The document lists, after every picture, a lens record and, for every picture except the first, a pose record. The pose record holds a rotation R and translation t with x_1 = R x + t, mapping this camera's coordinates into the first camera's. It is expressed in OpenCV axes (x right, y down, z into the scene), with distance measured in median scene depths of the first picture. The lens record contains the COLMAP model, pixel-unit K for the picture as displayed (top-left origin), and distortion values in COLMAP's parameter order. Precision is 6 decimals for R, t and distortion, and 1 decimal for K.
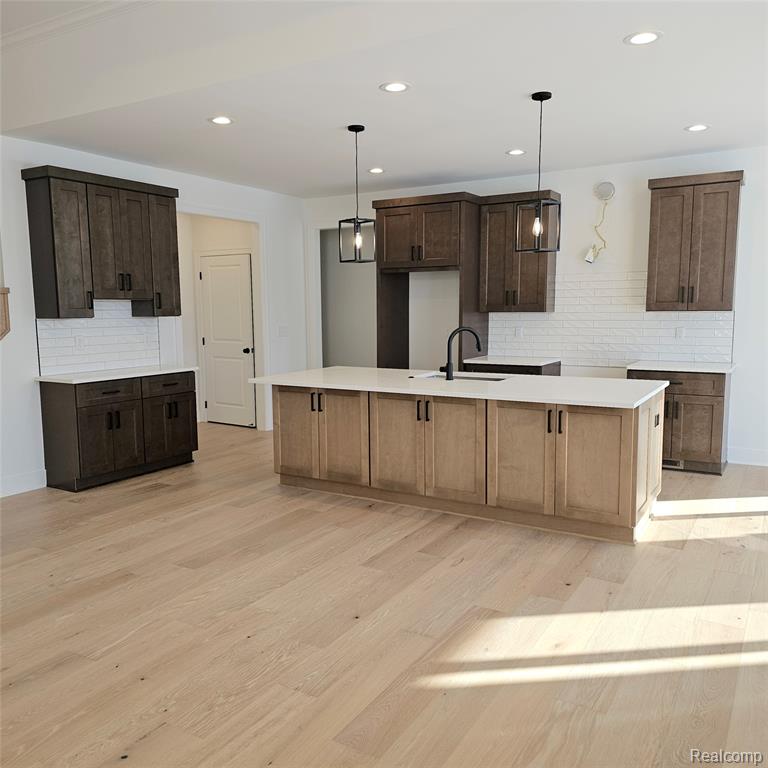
lens RADIAL K [[682.4, 0, 383.7], [0, 682.4, 393.2], [0, 0, 1]] dist [0.088788, -0.107248]
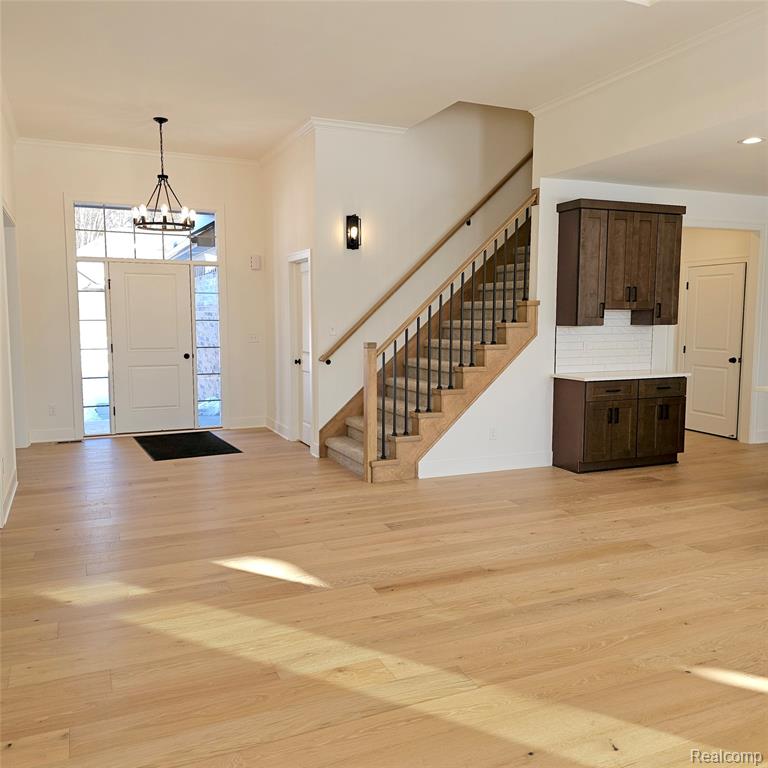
lens RADIAL K [[691.1, 0, 376.0], [0, 691.1, 383.1], [0, 0, 1]] dist [0.103905, -0.135494]
pose [[0.818727, 0.064283, -0.570574, -0.060242], [-0.079904, 0.996800, -0.002353, 0.020350], [0.568597, 0.047518, 0.821243, -0.175064]]
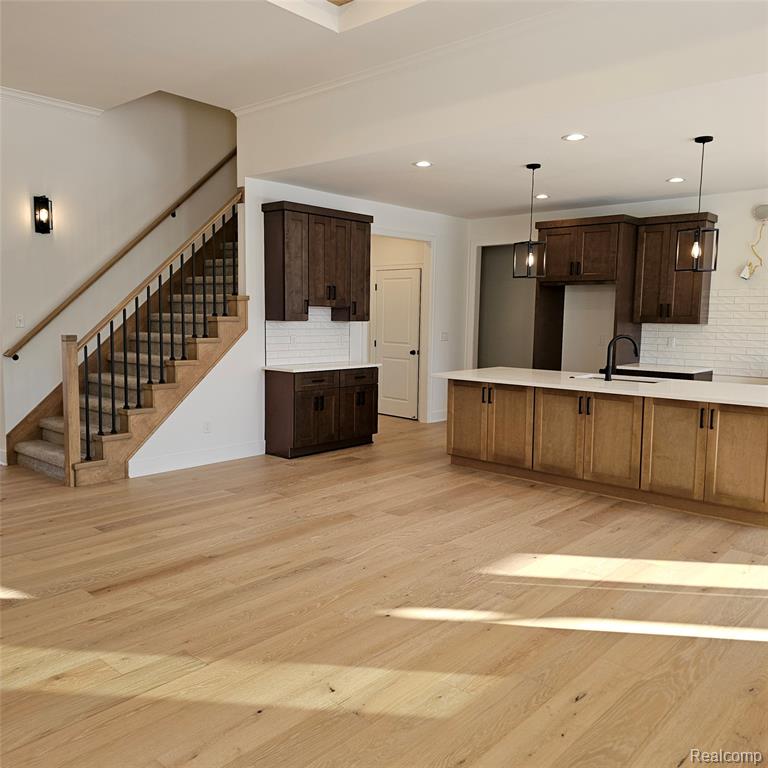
lens RADIAL K [[691.1, 0, 376.0], [0, 691.1, 383.1], [0, 0, 1]] dist [0.103905, -0.135494]
pose [[0.981060, 0.041352, -0.189241, -0.058974], [-0.046641, 0.998633, -0.023577, 0.027850], [0.188007, 0.031956, 0.981648, -0.207865]]
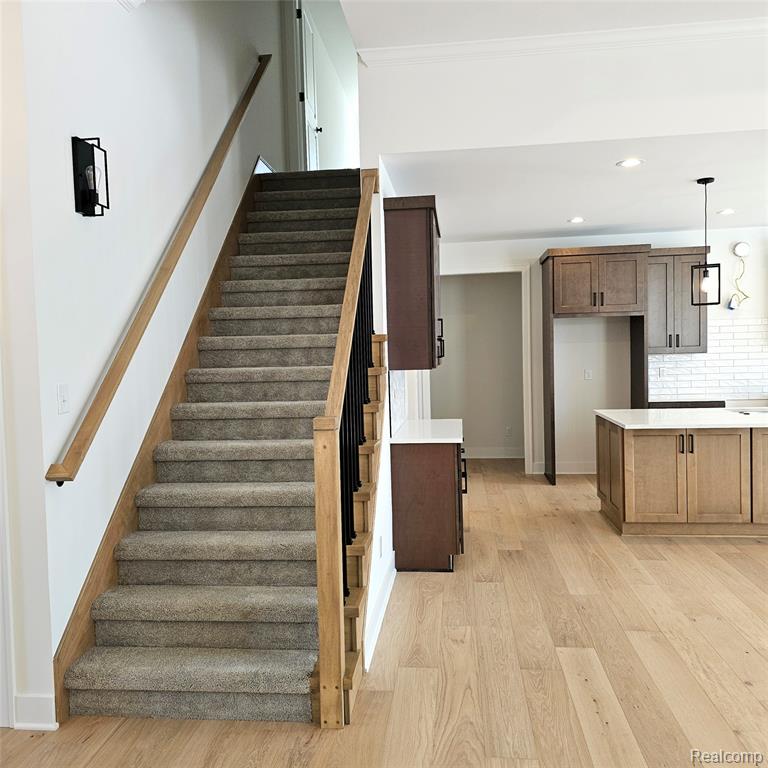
lens RADIAL K [[682.4, 0, 383.7], [0, 682.4, 393.2], [0, 0, 1]] dist [0.088788, -0.107248]
pose [[0.907310, -0.043482, 0.418208, -0.879064], [0.075188, 0.995385, -0.059629, -0.032363], [-0.413685, 0.085546, 0.906392, 0.254579]]
